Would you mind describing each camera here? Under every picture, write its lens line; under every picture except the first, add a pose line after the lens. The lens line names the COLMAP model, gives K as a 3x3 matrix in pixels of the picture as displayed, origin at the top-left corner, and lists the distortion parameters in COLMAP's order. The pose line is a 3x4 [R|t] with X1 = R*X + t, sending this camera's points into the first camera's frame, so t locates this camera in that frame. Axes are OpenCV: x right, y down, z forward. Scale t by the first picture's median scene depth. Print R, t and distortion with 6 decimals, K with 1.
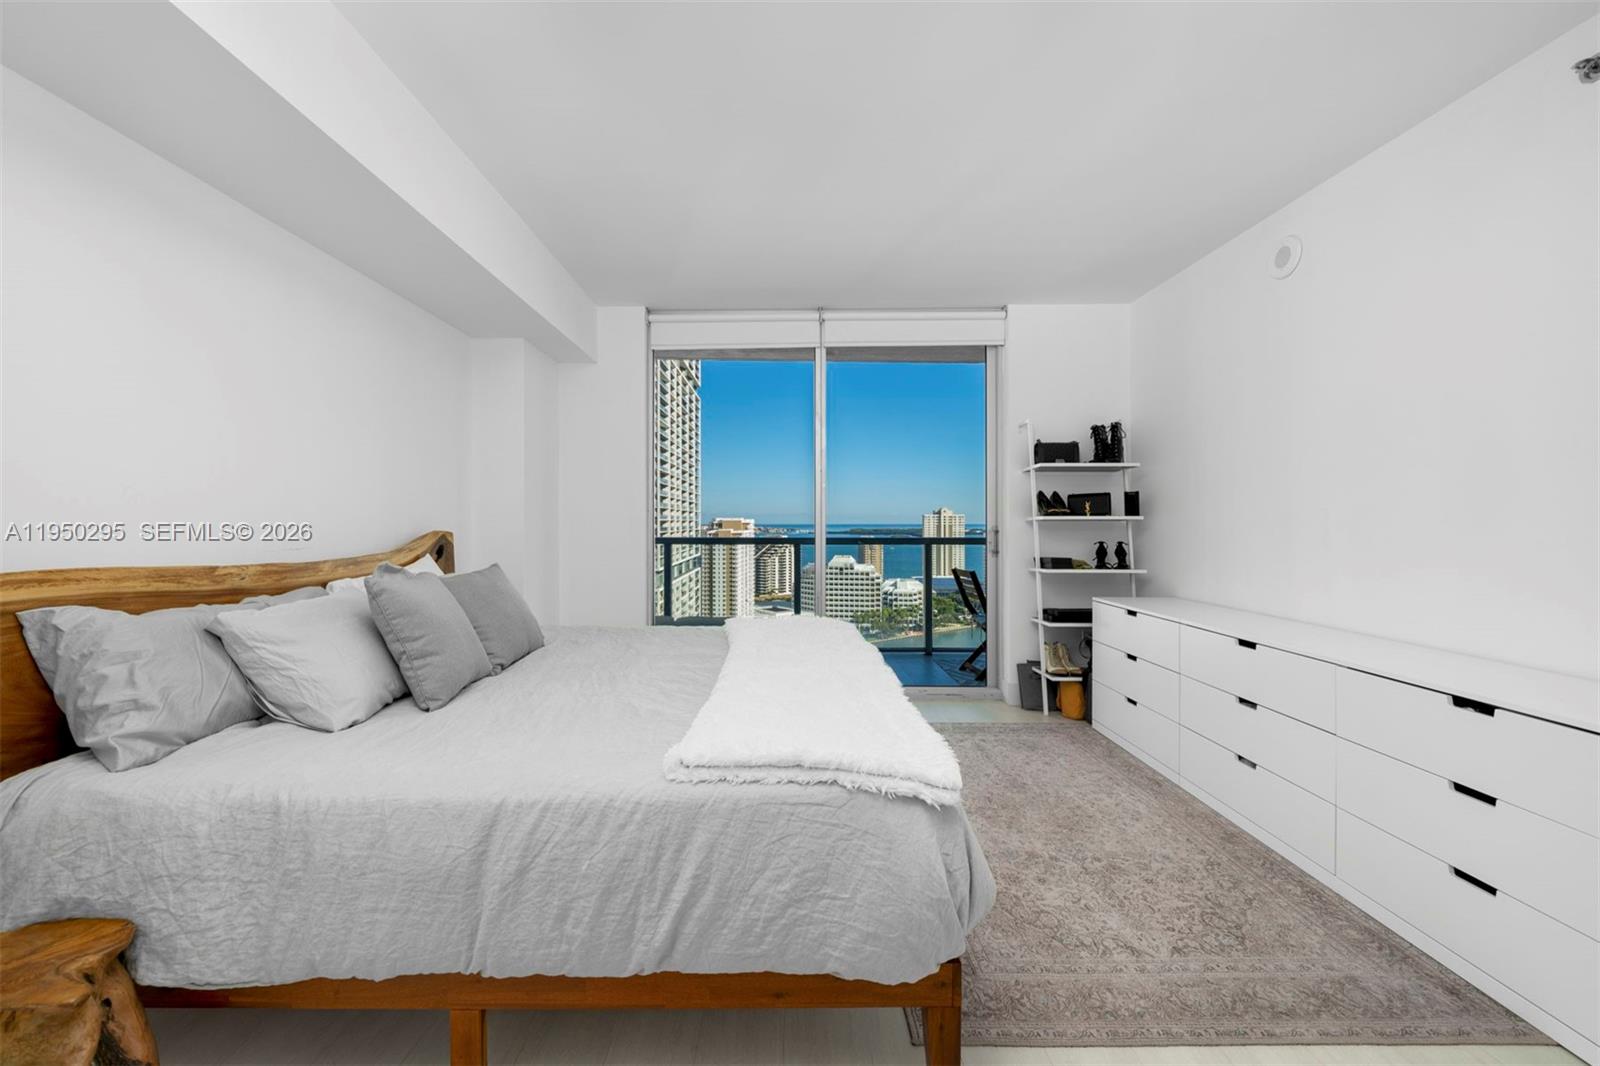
lens RADIAL K [[629.0, 0, 780.3], [0, 629.0, 518.3], [0, 0, 1]] dist [-0.001236, 0.000025]
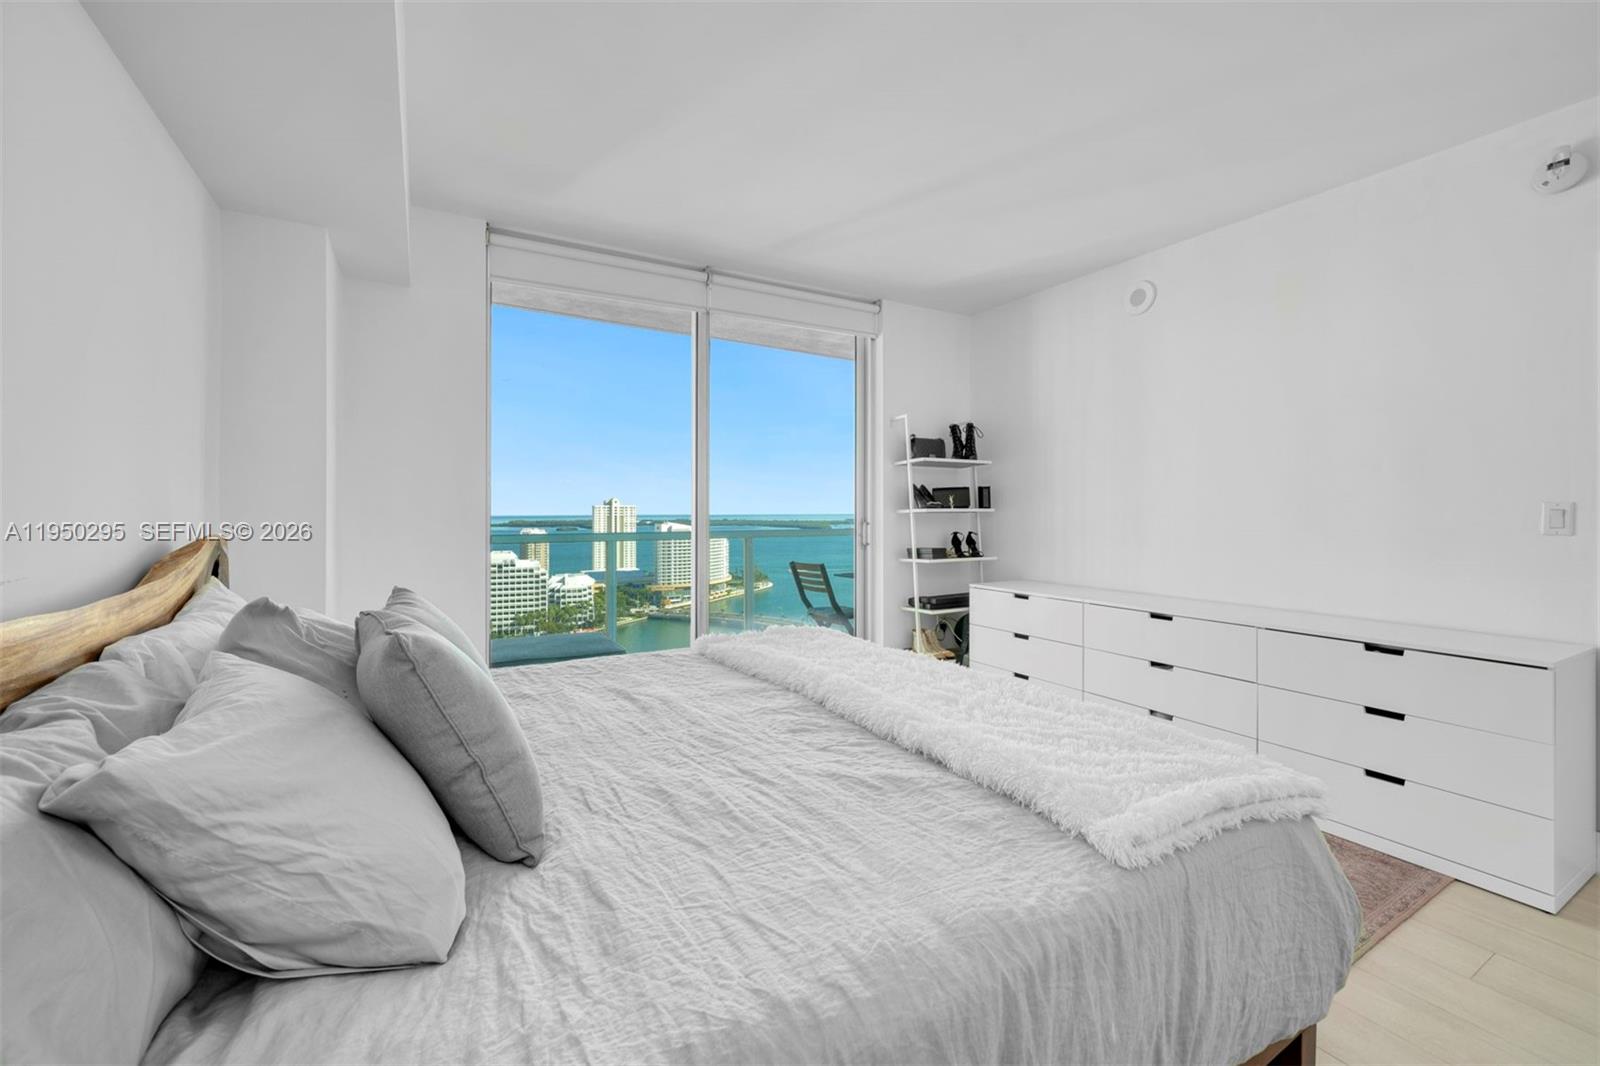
lens RADIAL K [[647.4, 0, 778.2], [0, 647.4, 507.9], [0, 0, 1]] dist [0.000829, -0.000047]
pose [[0.863444, 0.000619, 0.504444, -0.319074], [0.000155, 0.999999, -0.001493, -0.002925], [-0.504445, 0.001367, 0.863443, 0.190851]]
